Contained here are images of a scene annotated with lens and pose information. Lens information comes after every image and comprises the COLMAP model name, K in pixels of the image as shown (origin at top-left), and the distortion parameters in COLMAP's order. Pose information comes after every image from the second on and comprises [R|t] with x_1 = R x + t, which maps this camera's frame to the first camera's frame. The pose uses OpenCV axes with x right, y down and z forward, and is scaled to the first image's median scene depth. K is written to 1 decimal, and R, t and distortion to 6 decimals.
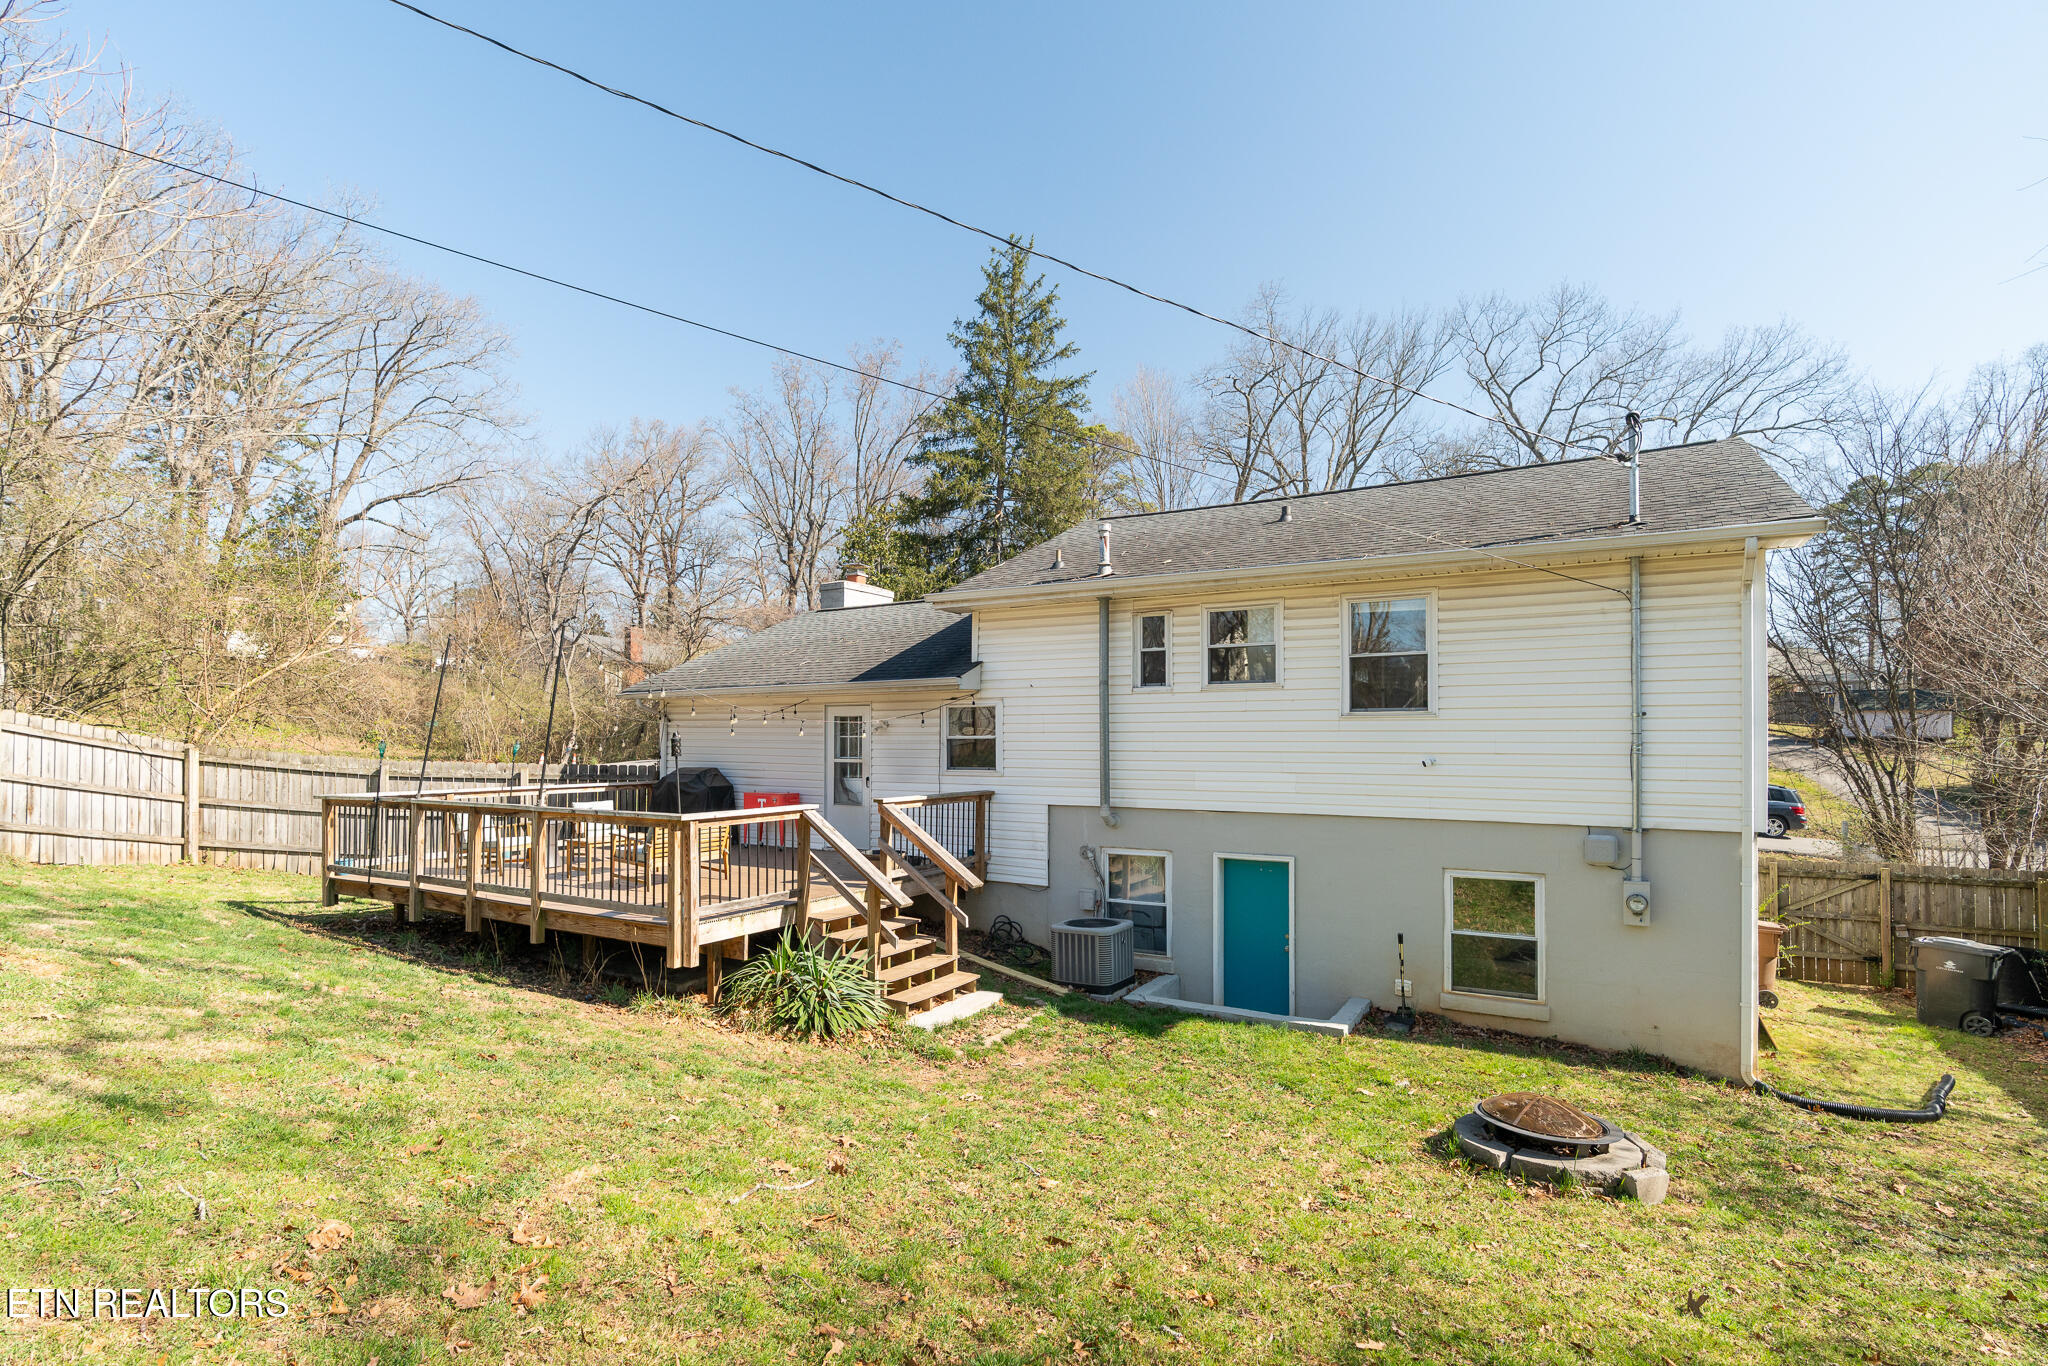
lens RADIAL K [[979.0, 0, 1023.0], [0, 979.0, 737.9], [0, 0, 1]] dist [-0.010271, 0.000047]
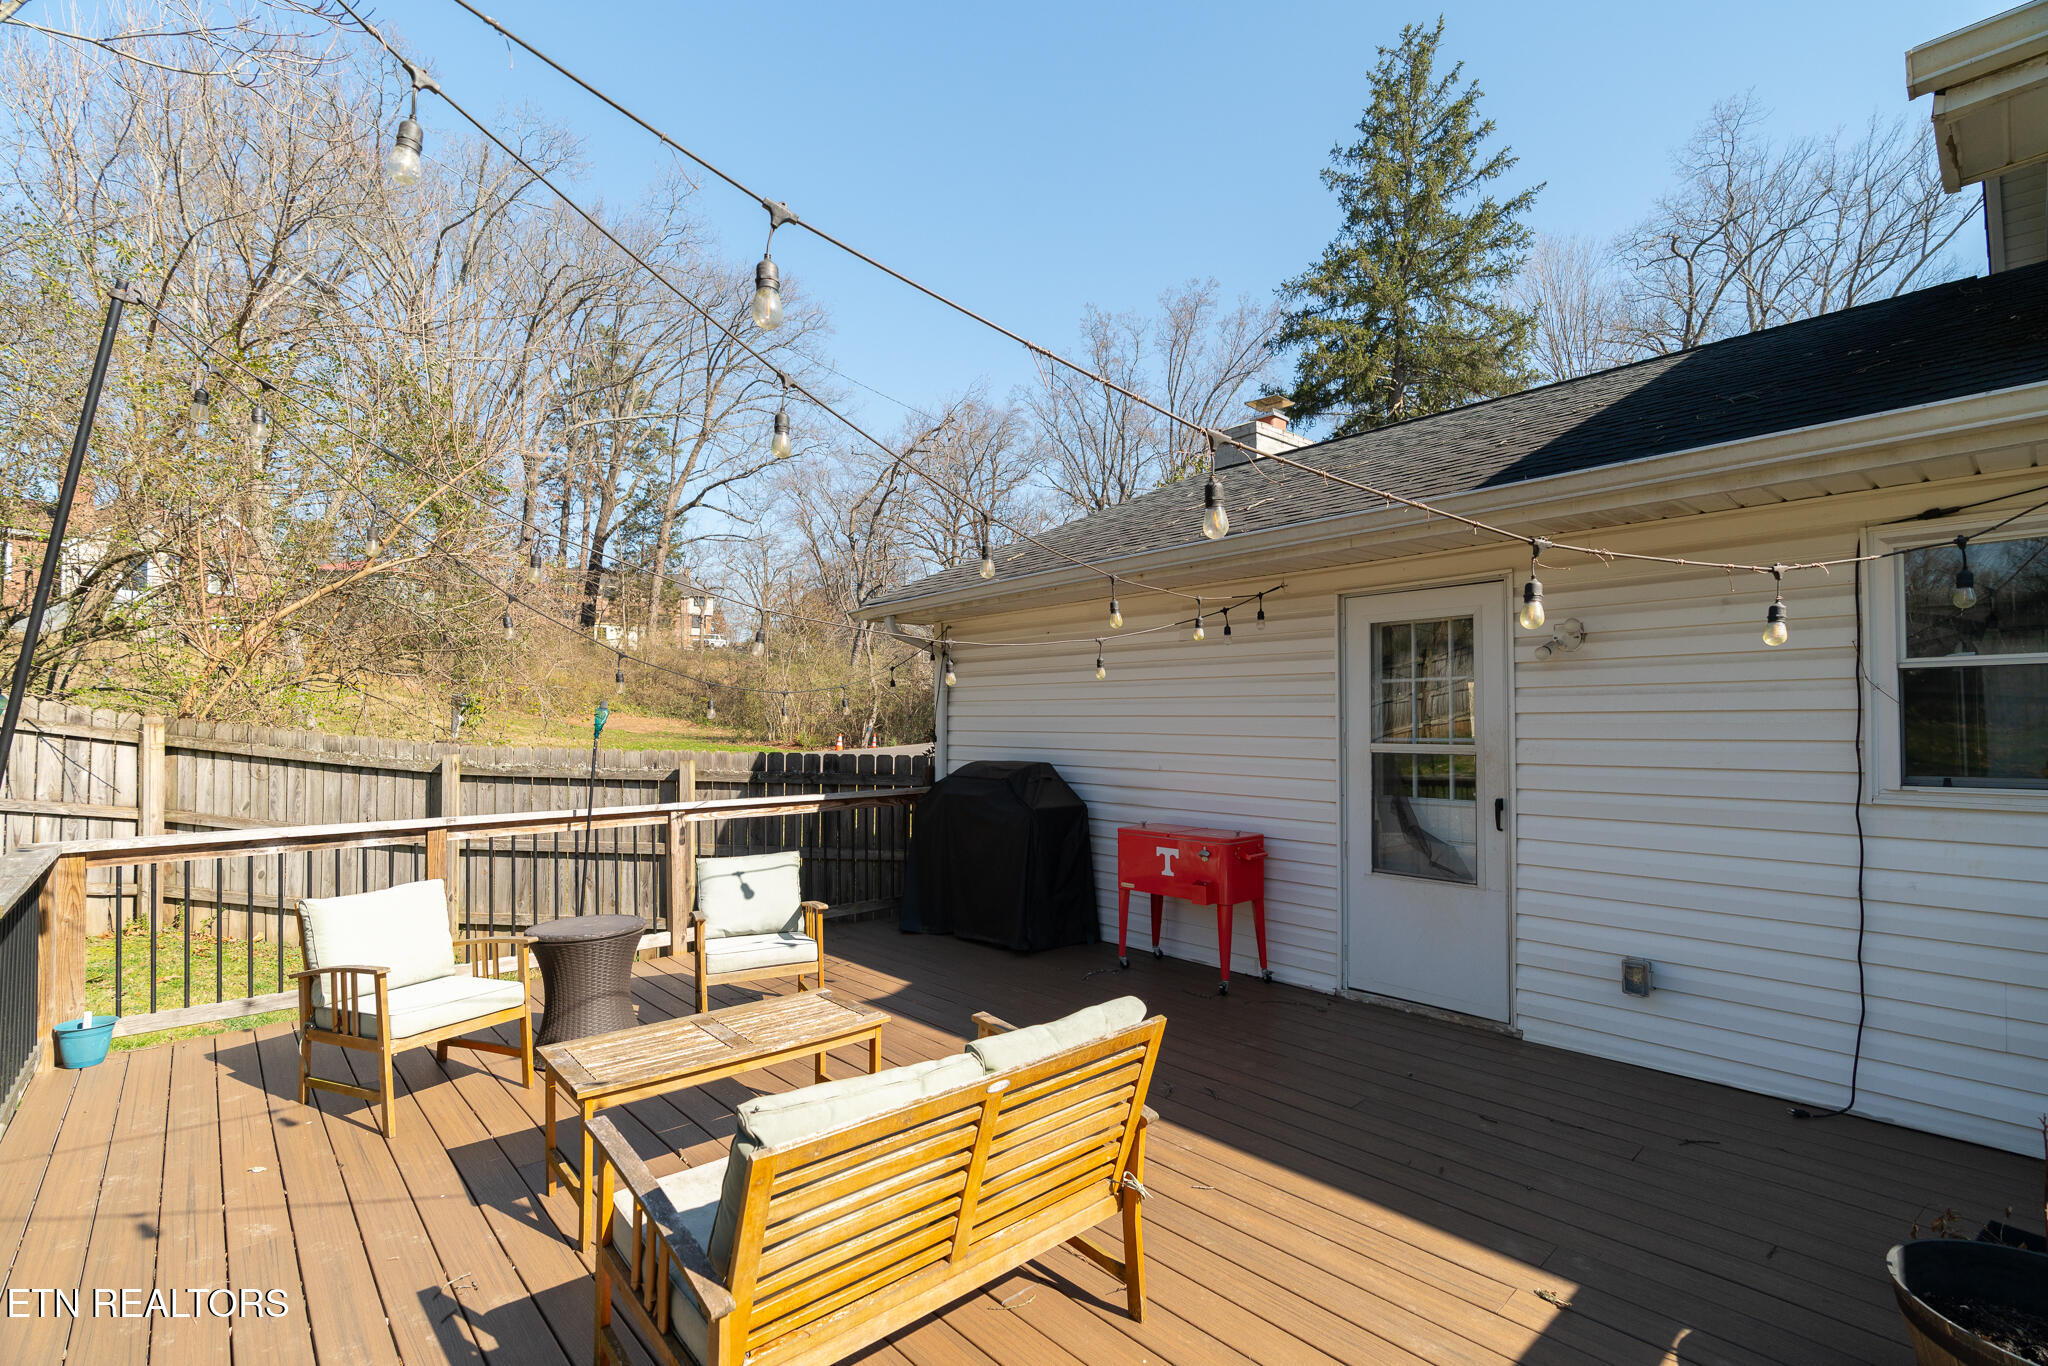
lens RADIAL K [[930.3, 0, 1024.0], [0, 930.3, 683.0], [0, 0, 1]] dist [-0.010574, -0.000014]
pose [[0.953581, -0.019220, -0.300524, -0.087825], [0.007885, 0.999213, -0.038886, 0.004791], [0.301035, 0.034711, 0.952981, 0.265934]]
